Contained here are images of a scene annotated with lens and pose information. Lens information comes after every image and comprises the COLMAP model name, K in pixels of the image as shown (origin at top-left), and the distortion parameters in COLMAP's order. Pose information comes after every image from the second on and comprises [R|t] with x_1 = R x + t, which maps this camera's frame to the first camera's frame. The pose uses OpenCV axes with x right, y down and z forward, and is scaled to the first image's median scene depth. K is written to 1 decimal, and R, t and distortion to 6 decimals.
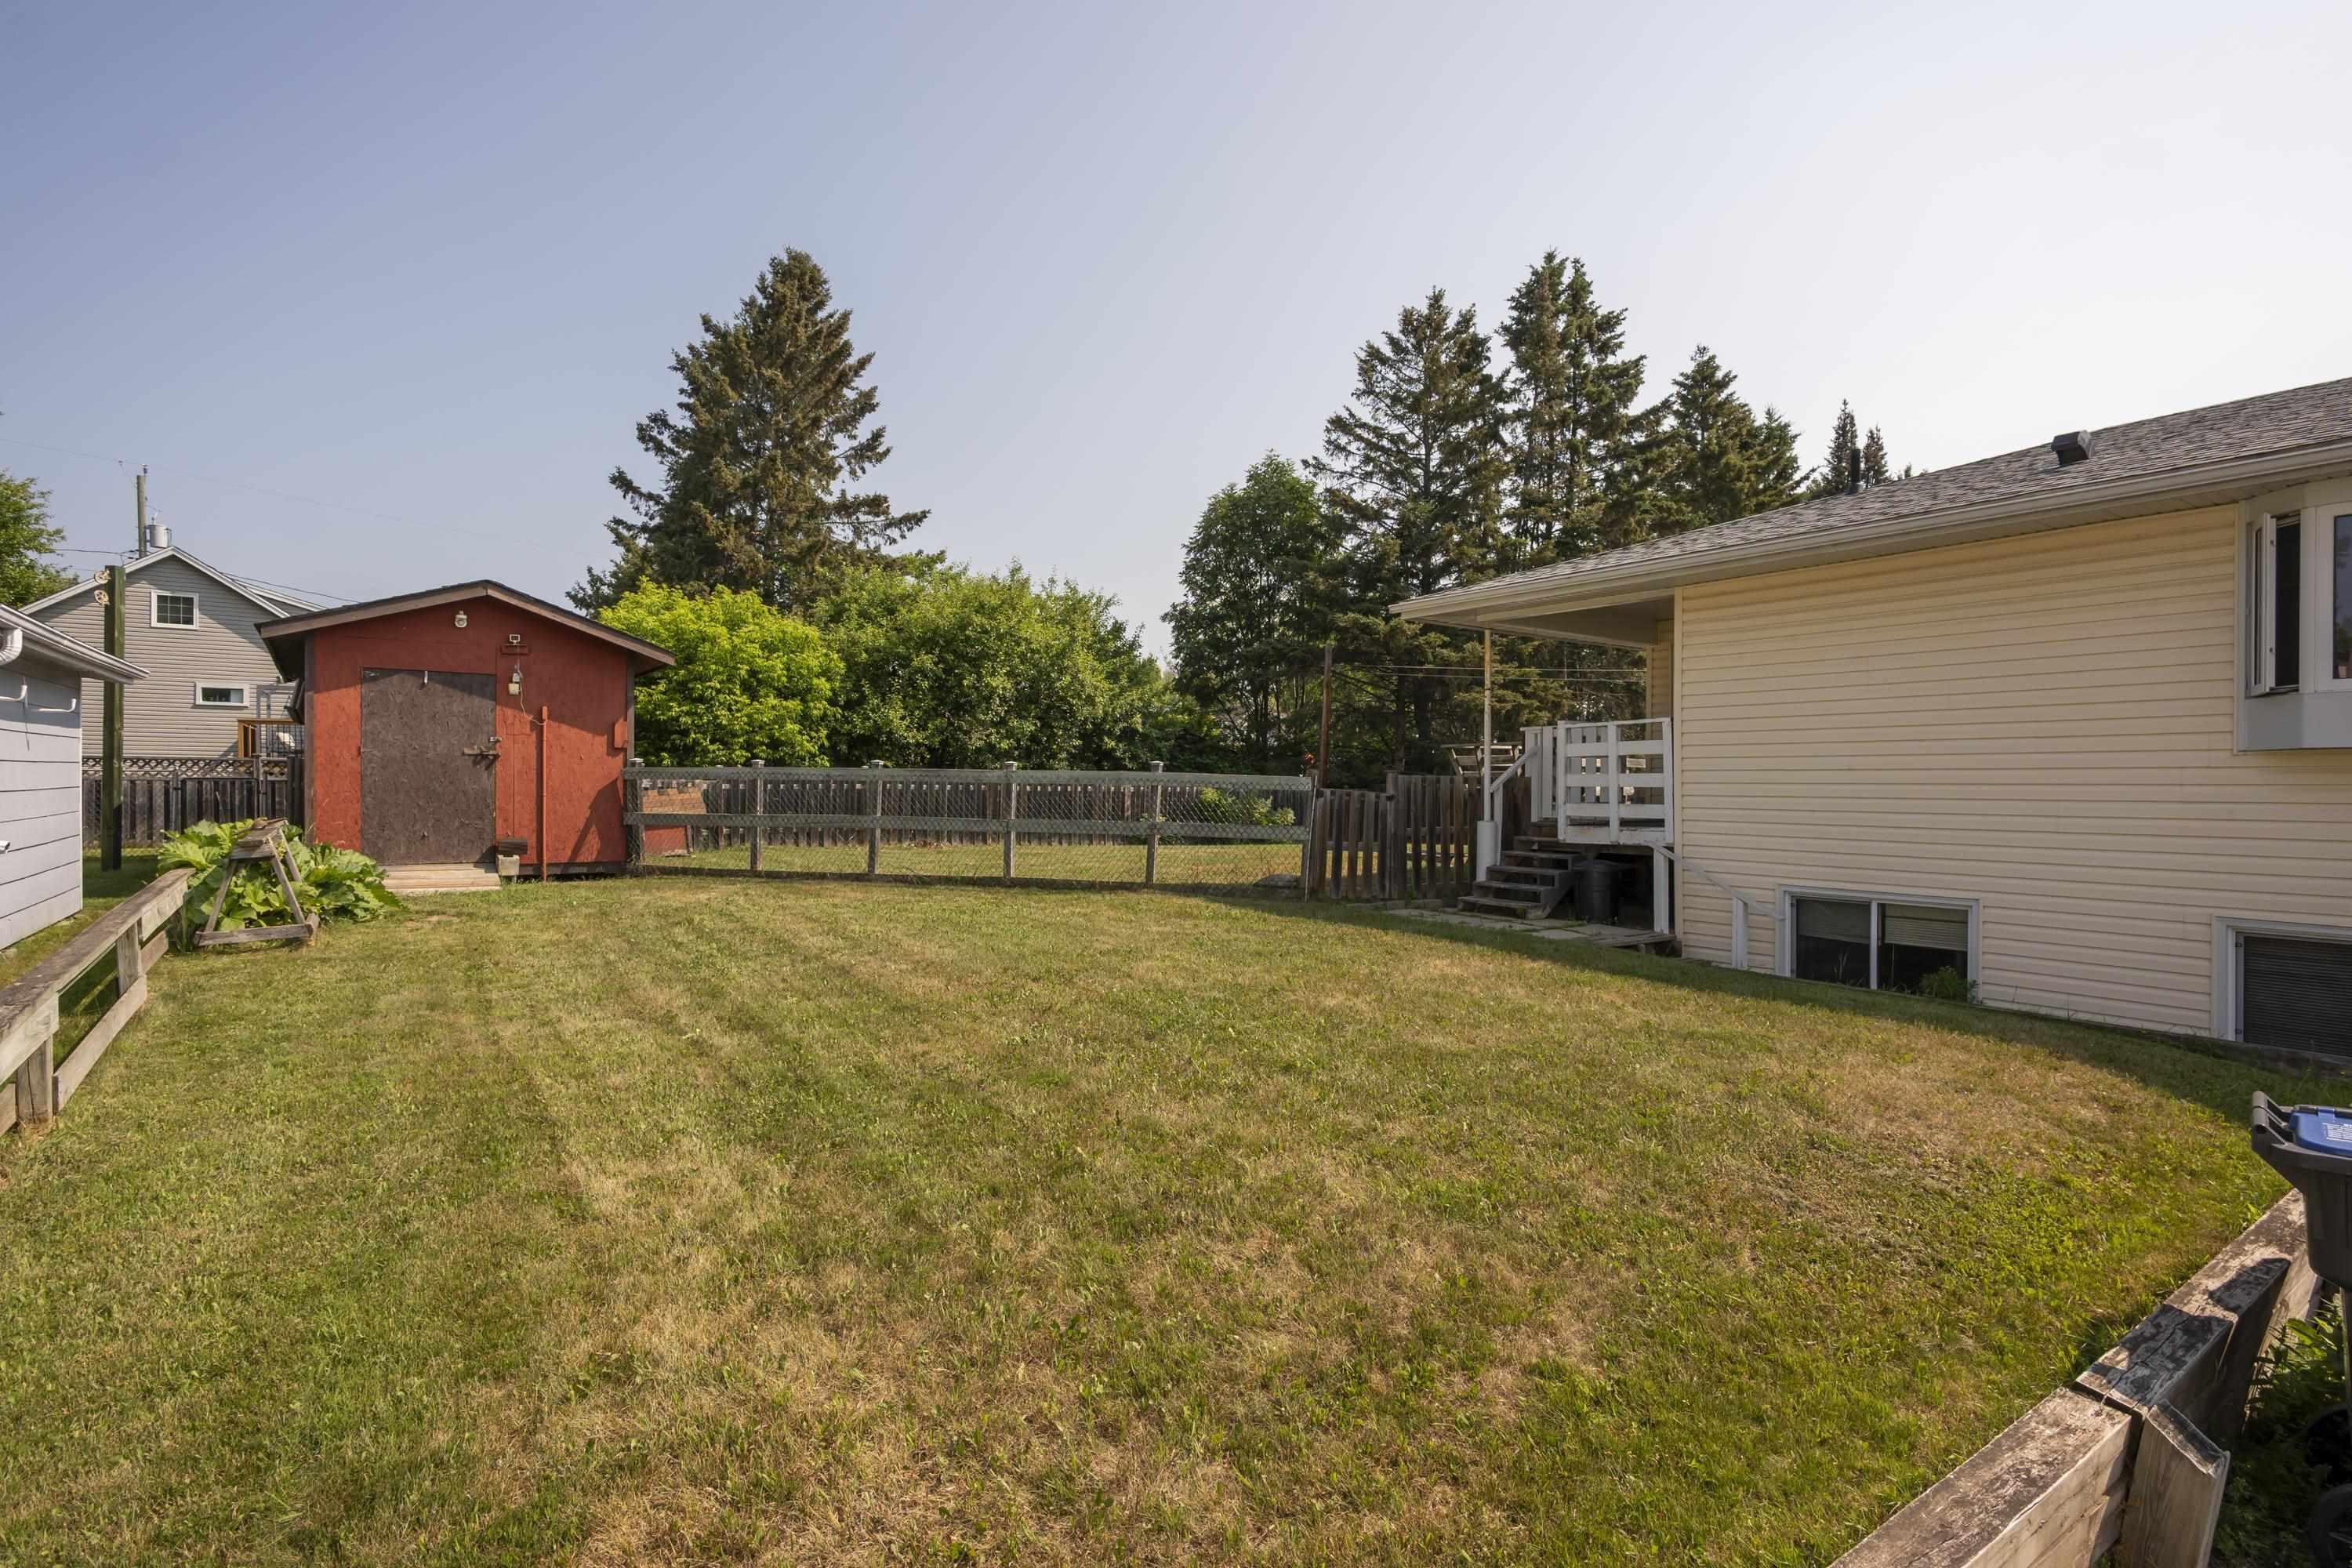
lens RADIAL K [[1117.3, 0, 1203.1], [0, 1117.3, 786.1], [0, 0, 1]] dist [0.002514, 0.000976]
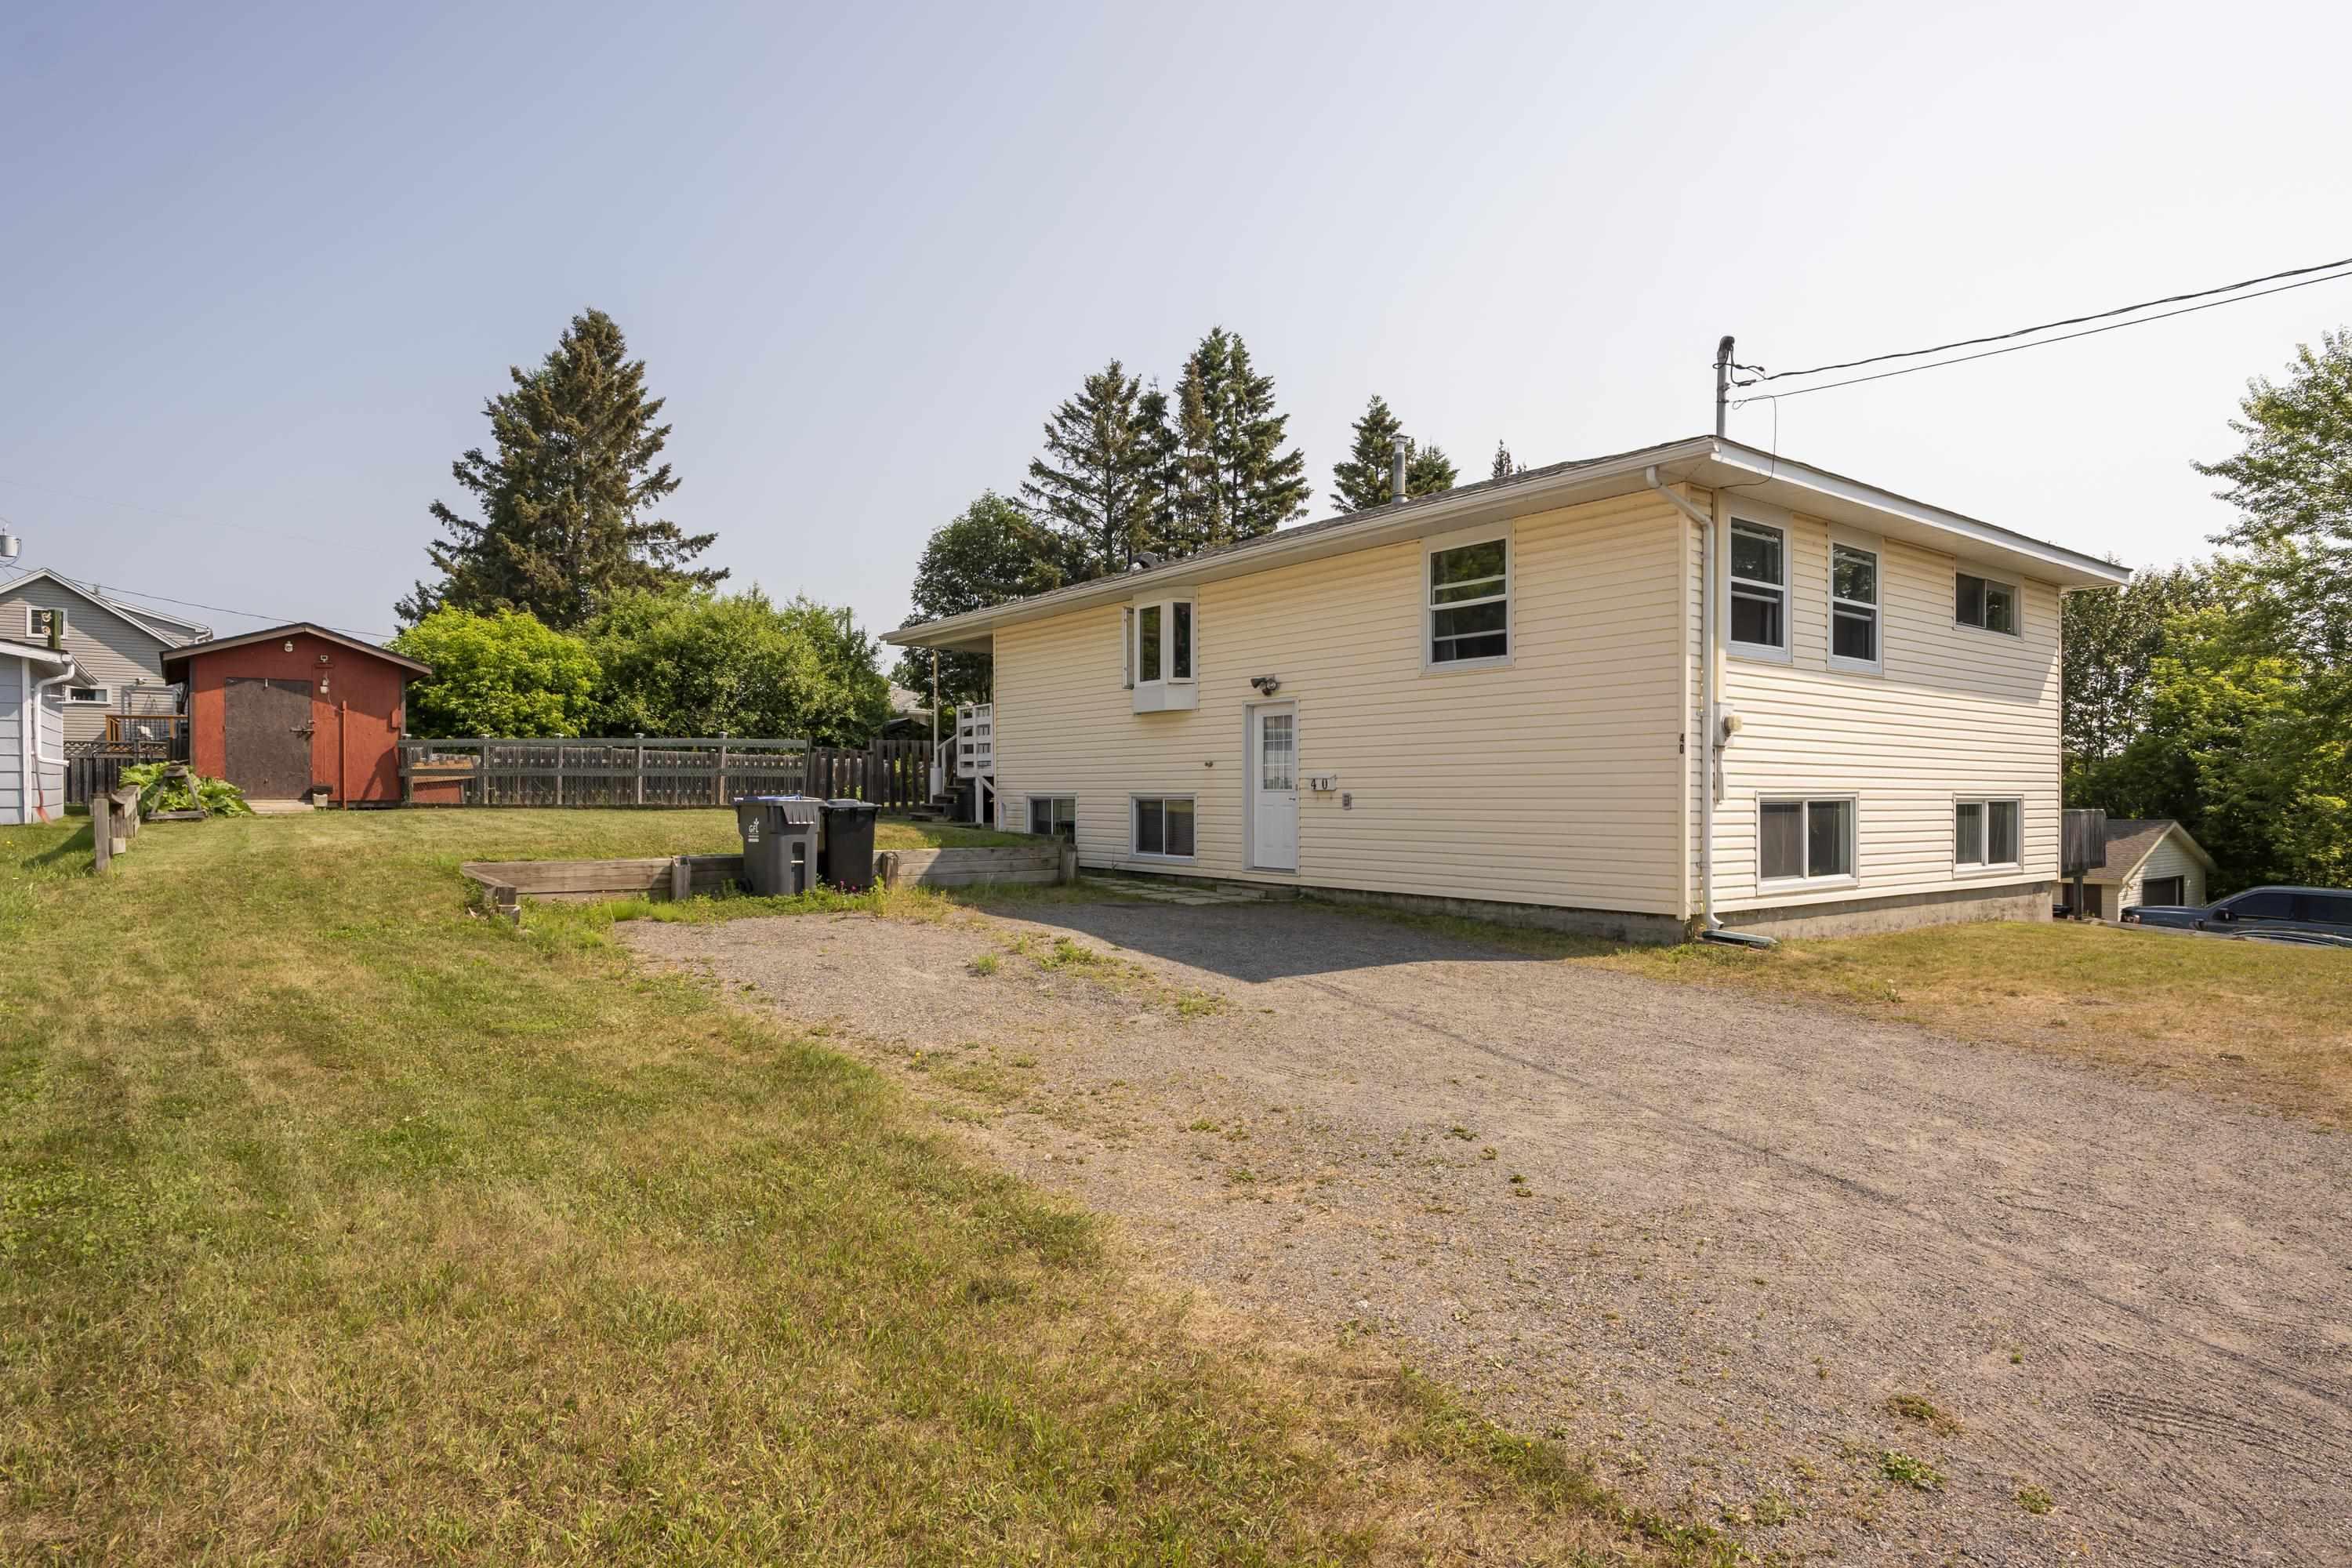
lens RADIAL K [[1254.4, 0, 1227.9], [0, 1254.4, 788.7], [0, 0, 1]] dist [0.003299, 0.000723]
pose [[0.999062, -0.008072, 0.042549, 0.268493], [0.008189, 0.999963, -0.002575, 0.031247], [-0.042527, 0.002921, 0.999091, -0.381205]]
